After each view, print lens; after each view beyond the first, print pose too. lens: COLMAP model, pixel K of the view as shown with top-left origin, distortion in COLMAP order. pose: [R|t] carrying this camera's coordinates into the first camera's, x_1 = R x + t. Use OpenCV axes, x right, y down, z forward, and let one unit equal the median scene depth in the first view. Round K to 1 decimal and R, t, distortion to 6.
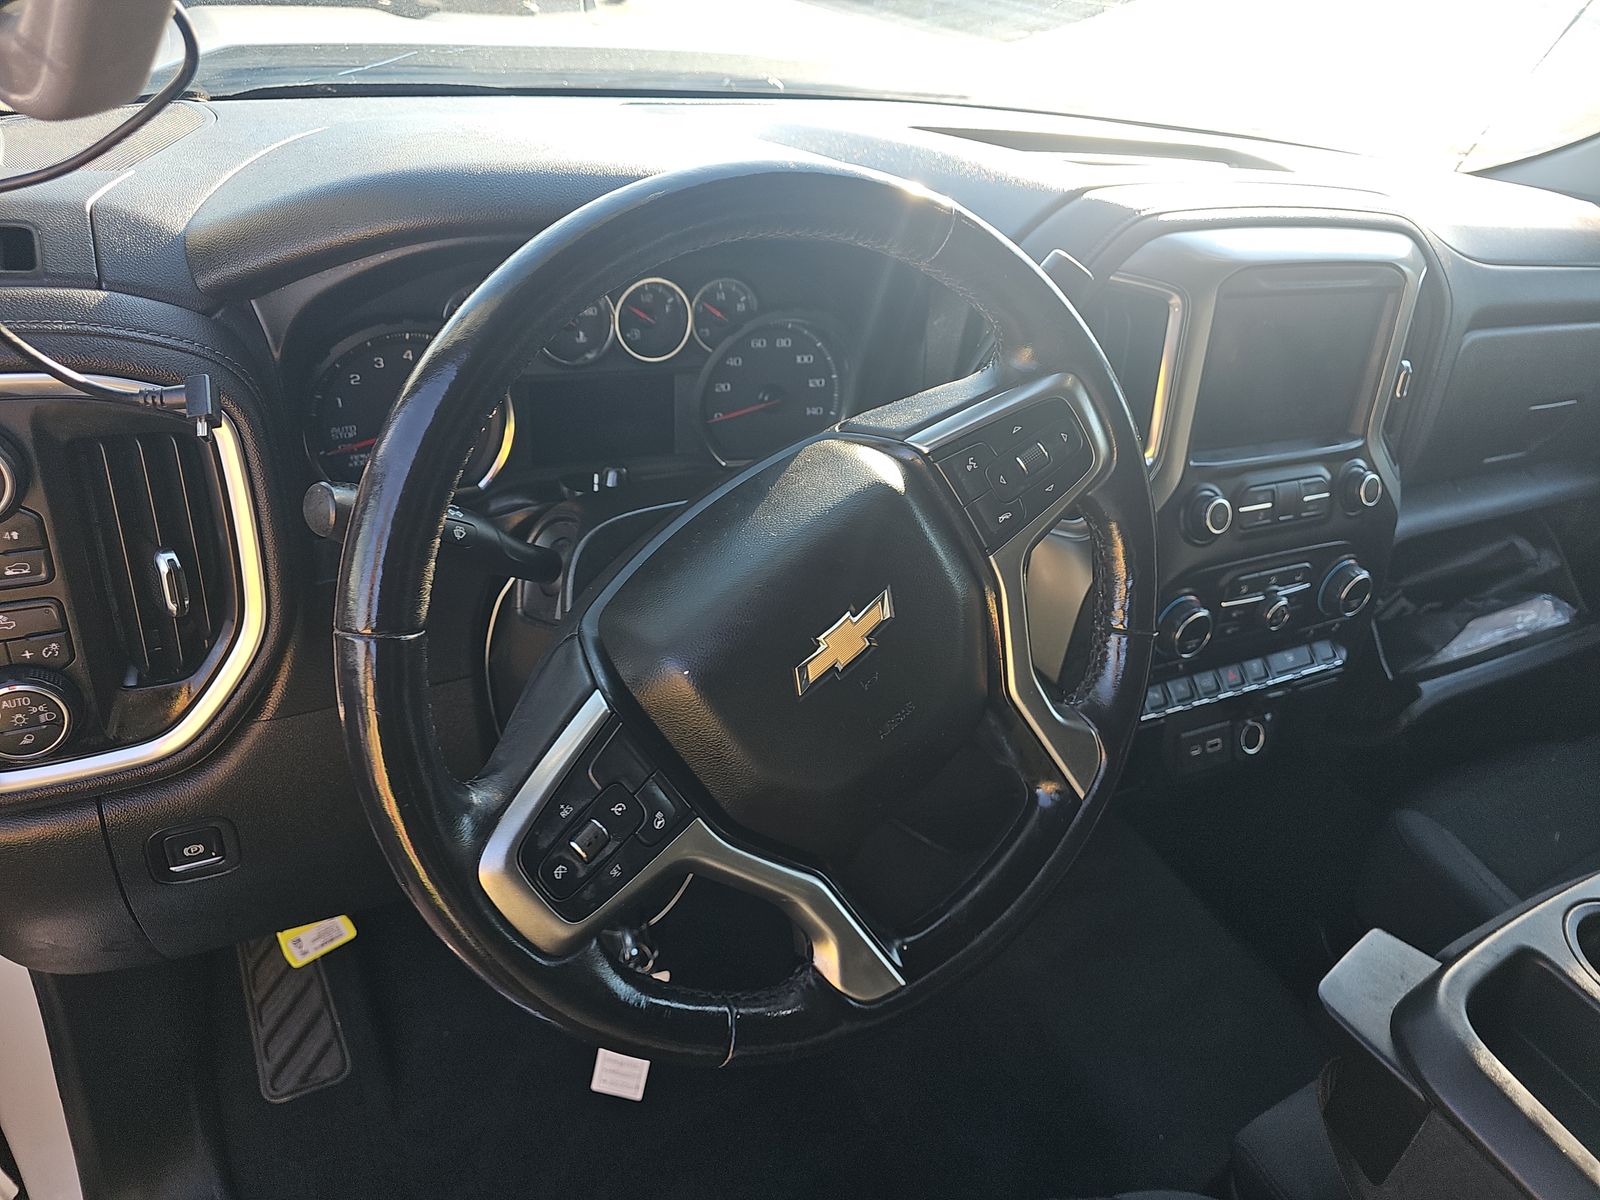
lens RADIAL K [[1067.6, 0, 834.2], [0, 1067.6, 606.3], [0, 0, 1]] dist [0.008384, 0.002213]
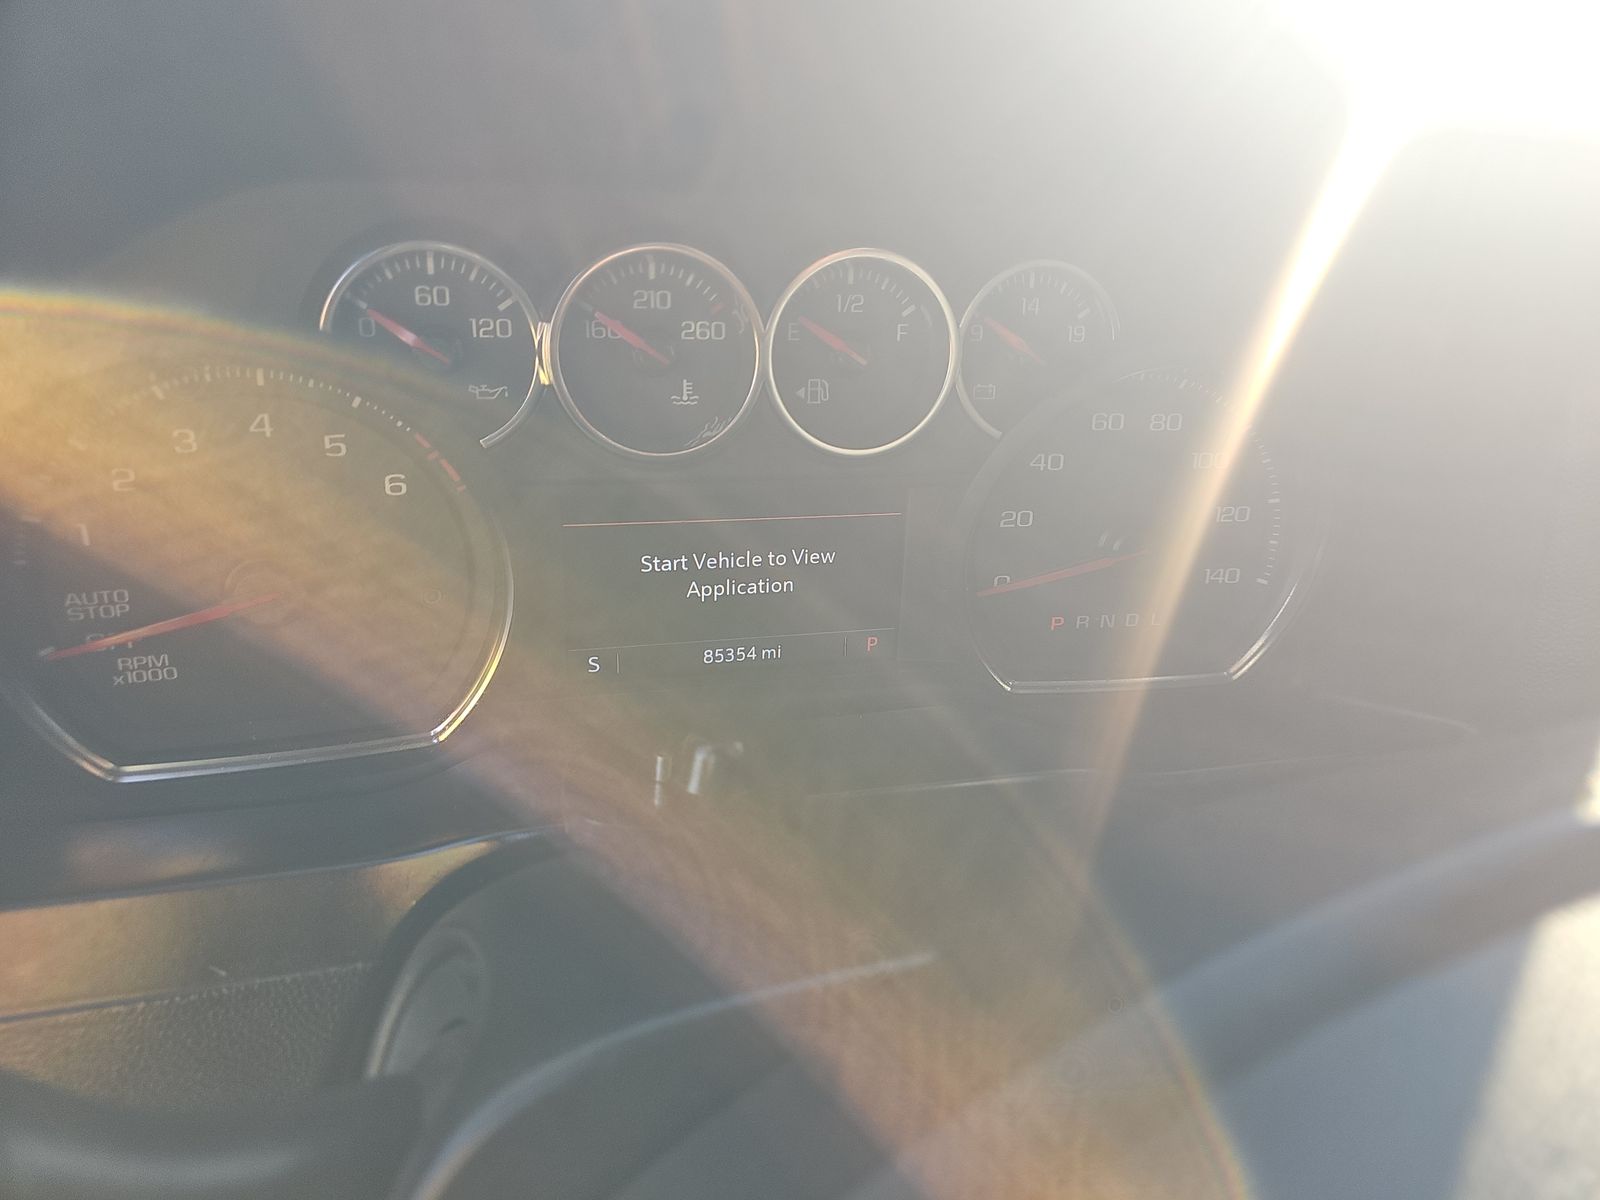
lens RADIAL K [[1077.9, 0, 800.0], [0, 1077.9, 600.0], [0, 0, 1]] dist [0.003154, 0.000485]
pose [[0.962746, 0.055572, -0.264634, -0.079223], [-0.083028, 0.992131, -0.093715, -0.136692], [0.257344, 0.112196, 0.959784, 0.617776]]
